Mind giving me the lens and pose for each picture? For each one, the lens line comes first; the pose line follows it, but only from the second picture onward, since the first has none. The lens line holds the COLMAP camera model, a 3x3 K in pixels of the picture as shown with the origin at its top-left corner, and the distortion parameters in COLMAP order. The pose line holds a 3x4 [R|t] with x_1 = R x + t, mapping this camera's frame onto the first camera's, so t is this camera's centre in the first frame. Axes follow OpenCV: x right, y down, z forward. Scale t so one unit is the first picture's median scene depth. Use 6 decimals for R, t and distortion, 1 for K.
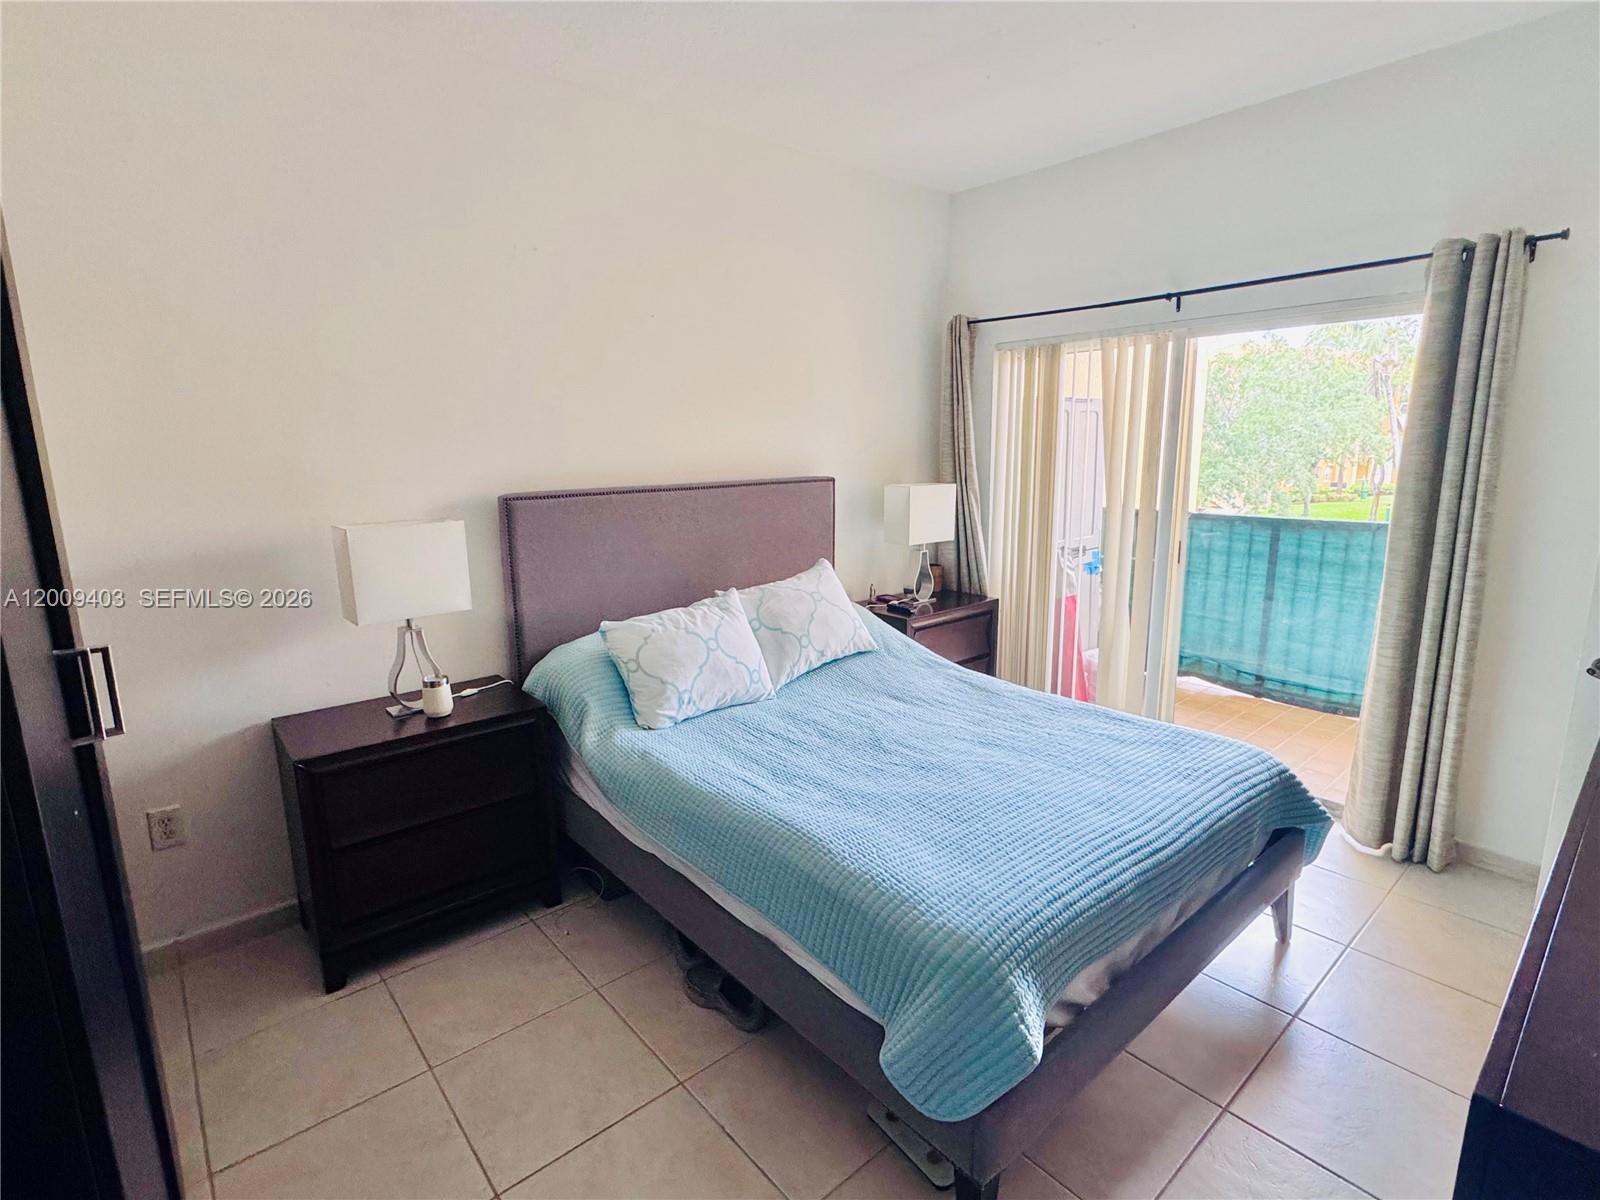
lens RADIAL K [[793.2, 0, 800.0], [0, 793.2, 600.0], [0, 0, 1]] dist [-0.001255, -0.000023]
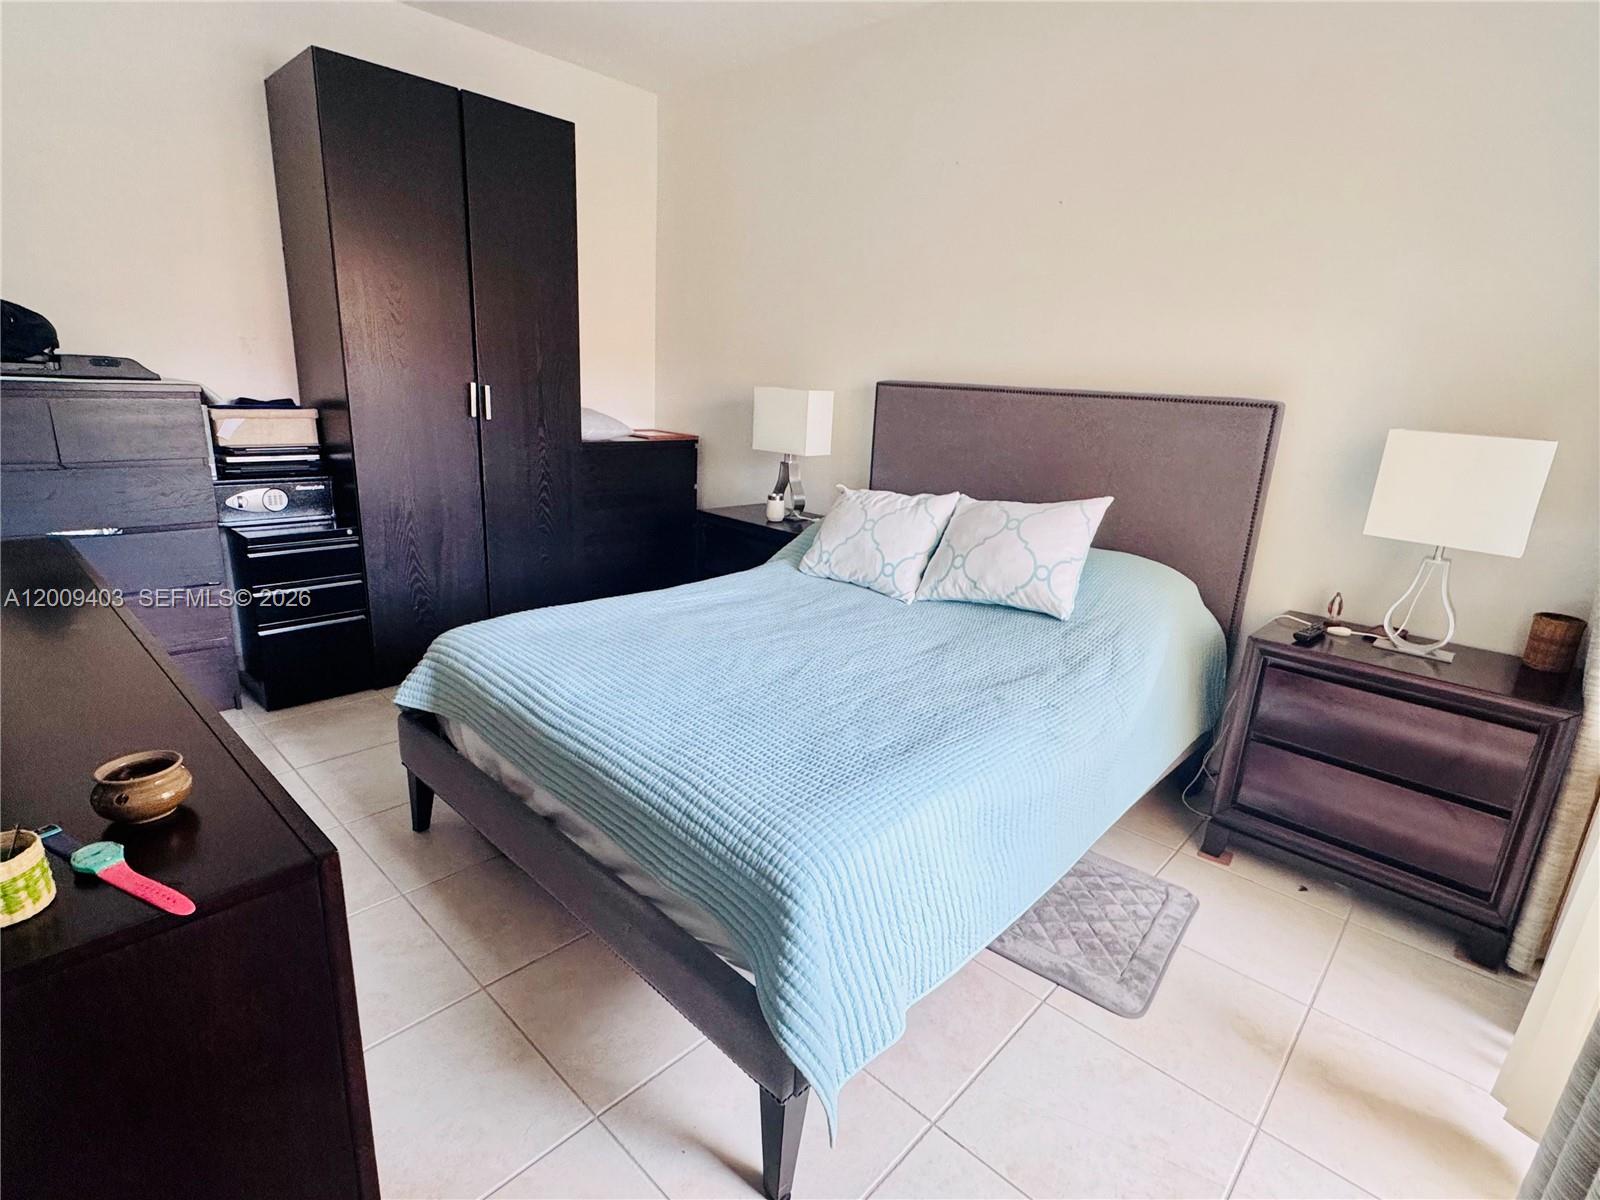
lens RADIAL K [[793.2, 0, 800.0], [0, 793.2, 600.0], [0, 0, 1]] dist [-0.001255, -0.000023]
pose [[0.102439, 0.285089, -0.953011, 1.197280], [-0.249011, 0.934897, 0.252904, -0.125276], [0.963068, 0.211403, 0.166761, 0.974812]]
